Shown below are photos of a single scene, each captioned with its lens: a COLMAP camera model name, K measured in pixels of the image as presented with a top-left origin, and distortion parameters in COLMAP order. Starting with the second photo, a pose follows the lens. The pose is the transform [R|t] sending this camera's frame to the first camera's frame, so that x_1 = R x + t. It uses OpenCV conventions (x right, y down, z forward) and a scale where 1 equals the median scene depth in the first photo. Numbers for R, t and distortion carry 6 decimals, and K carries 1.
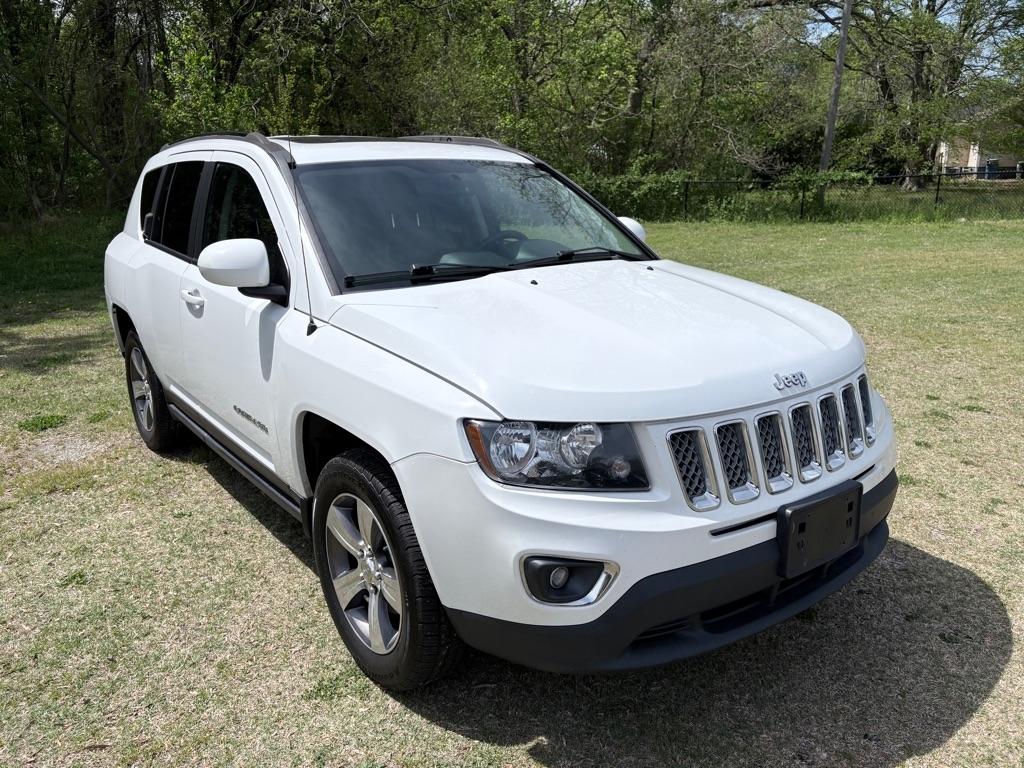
lens RADIAL K [[775.7, 0, 508.8], [0, 775.7, 388.2], [0, 0, 1]] dist [0.059264, -0.069875]
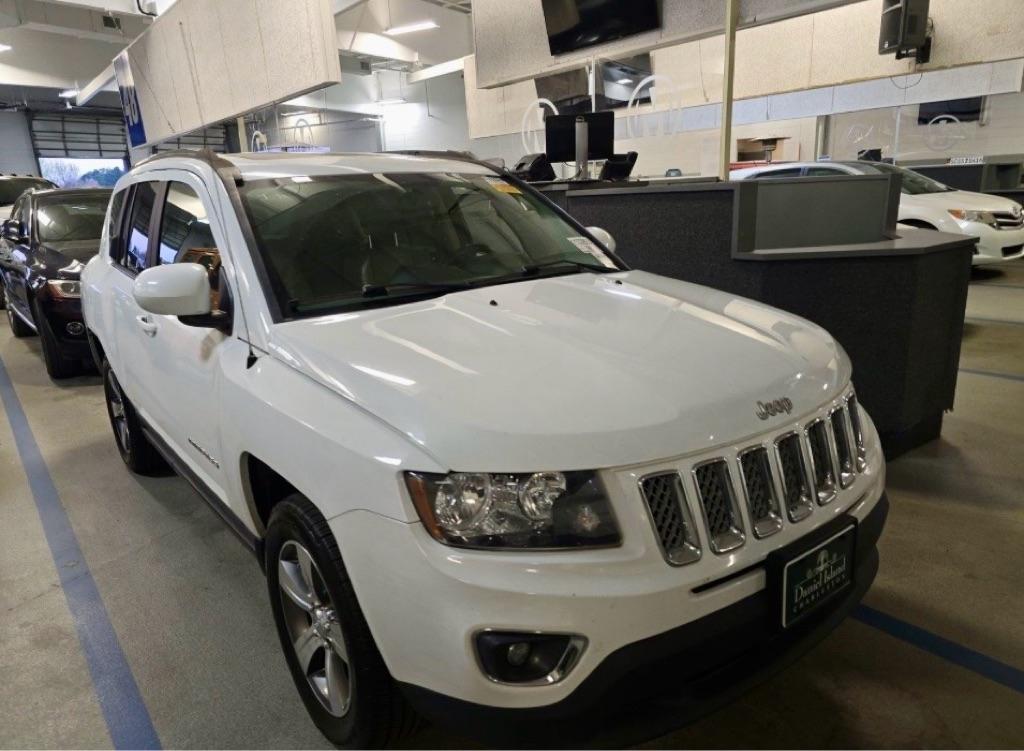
lens RADIAL K [[713.4, 0, 518.4], [0, 713.4, 378.9], [0, 0, 1]] dist [0.007663, -0.000334]
pose [[0.999423, -0.030203, 0.015567, 0.053018], [0.030191, 0.999544, 0.000981, -0.052850], [-0.015590, -0.000510, 0.999878, 0.179205]]
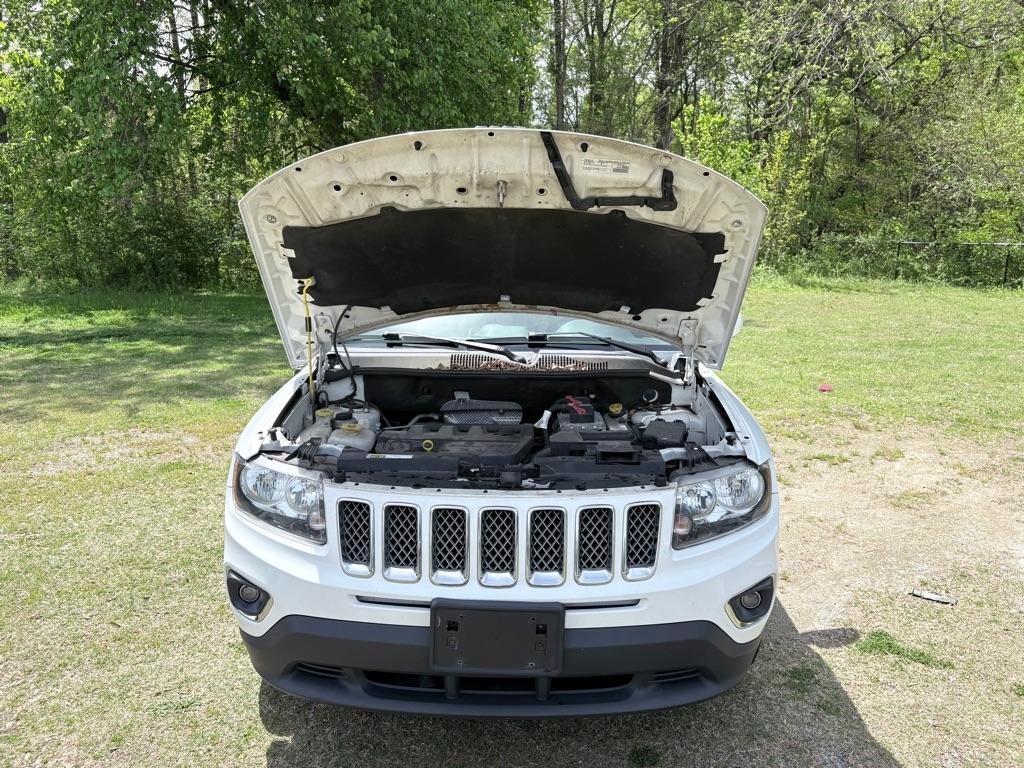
lens RADIAL K [[775.7, 0, 513.3], [0, 775.7, 385.5], [0, 0, 1]] dist [0.059264, -0.069875]
pose [[0.785162, 0.140776, -0.603077, 0.939323], [-0.176682, 0.984268, -0.000270, -0.133158], [0.593552, 0.106765, 0.797683, 0.194033]]
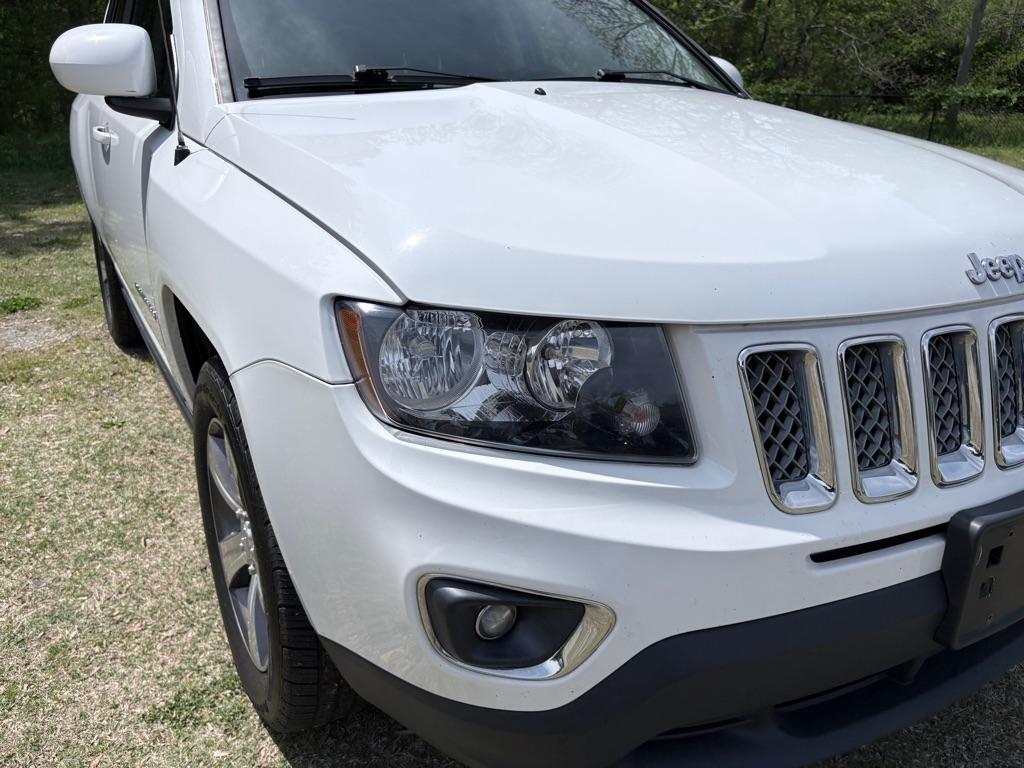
lens RADIAL K [[775.7, 0, 508.2], [0, 775.7, 384.4], [0, 0, 1]] dist [0.059264, -0.069875]
pose [[0.992508, 0.072359, -0.098448, 0.096014], [-0.063149, 0.993600, 0.093654, 0.036794], [0.104595, -0.086735, 0.990725, 0.440462]]
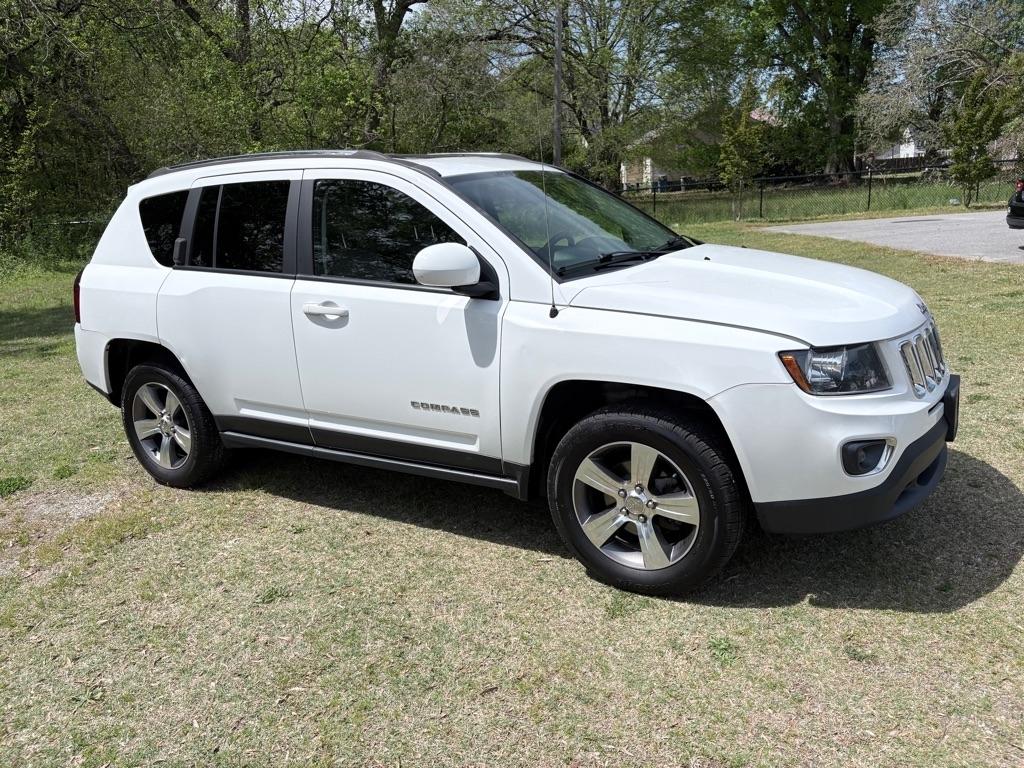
lens RADIAL K [[775.7, 0, 513.9], [0, 775.7, 400.0], [0, 0, 1]] dist [0.059264, -0.069875]
pose [[0.927062, -0.130578, 0.351433, -0.841991], [0.136445, 0.990614, 0.008135, 0.042249], [-0.349197, 0.040410, 0.936178, -0.076984]]
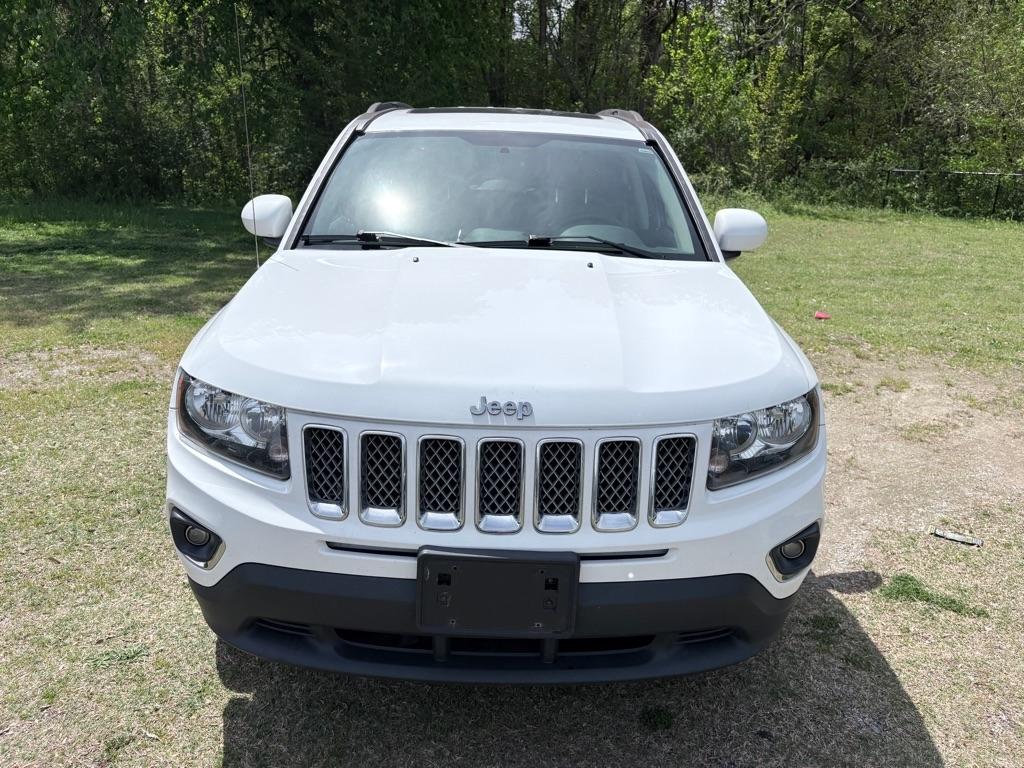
lens RADIAL K [[775.7, 0, 512.6], [0, 775.7, 384.7], [0, 0, 1]] dist [0.059264, -0.069875]
pose [[0.800832, 0.207783, -0.561689, 0.804286], [-0.194599, 0.977274, 0.084067, -0.102542], [0.566392, 0.041981, 0.823066, 0.324983]]
